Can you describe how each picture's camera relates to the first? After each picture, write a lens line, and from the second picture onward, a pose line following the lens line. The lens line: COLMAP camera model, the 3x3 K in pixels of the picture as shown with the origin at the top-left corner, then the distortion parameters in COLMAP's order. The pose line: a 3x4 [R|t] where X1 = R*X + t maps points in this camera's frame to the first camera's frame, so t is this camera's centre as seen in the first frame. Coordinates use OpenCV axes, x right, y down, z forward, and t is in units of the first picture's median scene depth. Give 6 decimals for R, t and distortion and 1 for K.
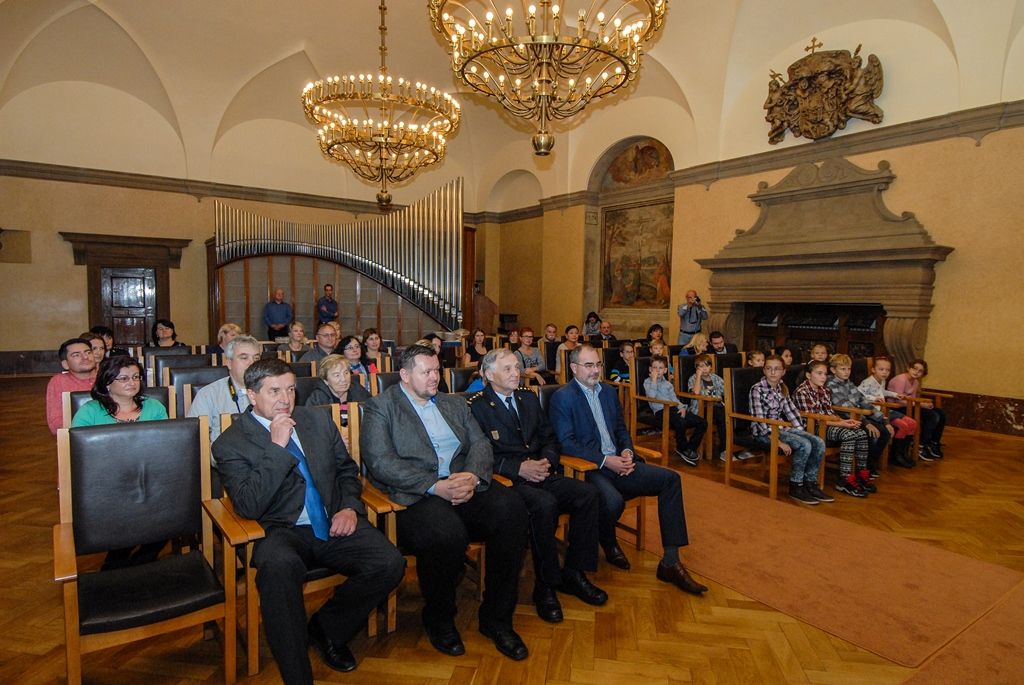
lens RADIAL K [[620.2, 0, 512.0], [0, 620.2, 342.5], [0, 0, 1]] dist [0.027027, 0.000316]
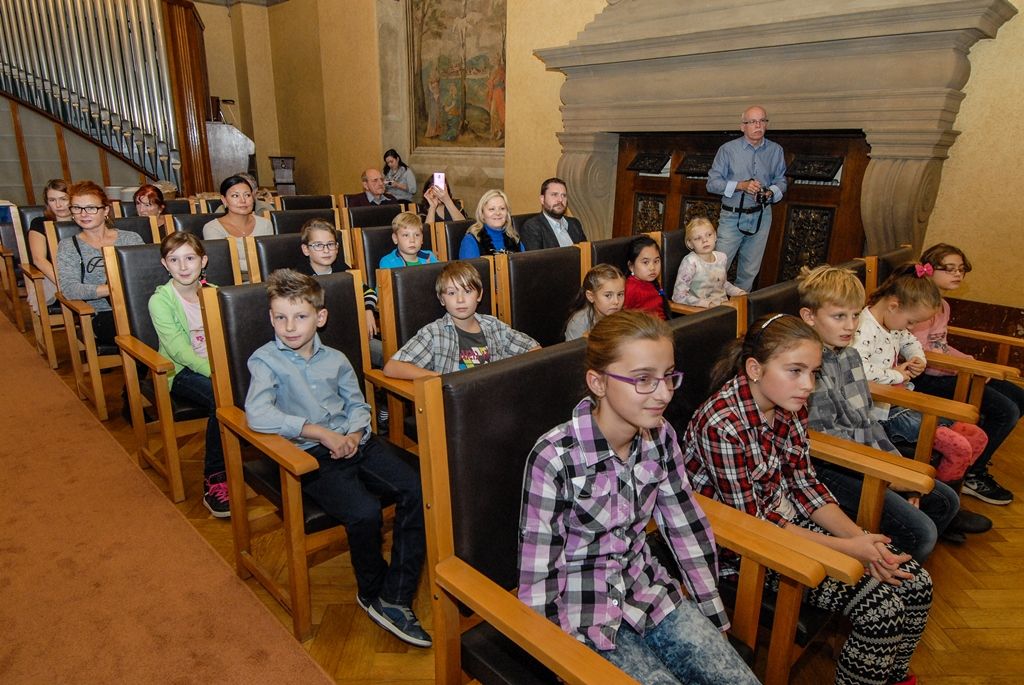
lens RADIAL K [[620.2, 0, 512.0], [0, 620.2, 342.5], [0, 0, 1]] dist [0.027027, 0.000316]
pose [[0.988181, -0.038880, 0.148278, 0.184774], [0.003070, 0.972126, 0.234440, -0.011813], [-0.153260, -0.231214, 0.960756, 0.420833]]
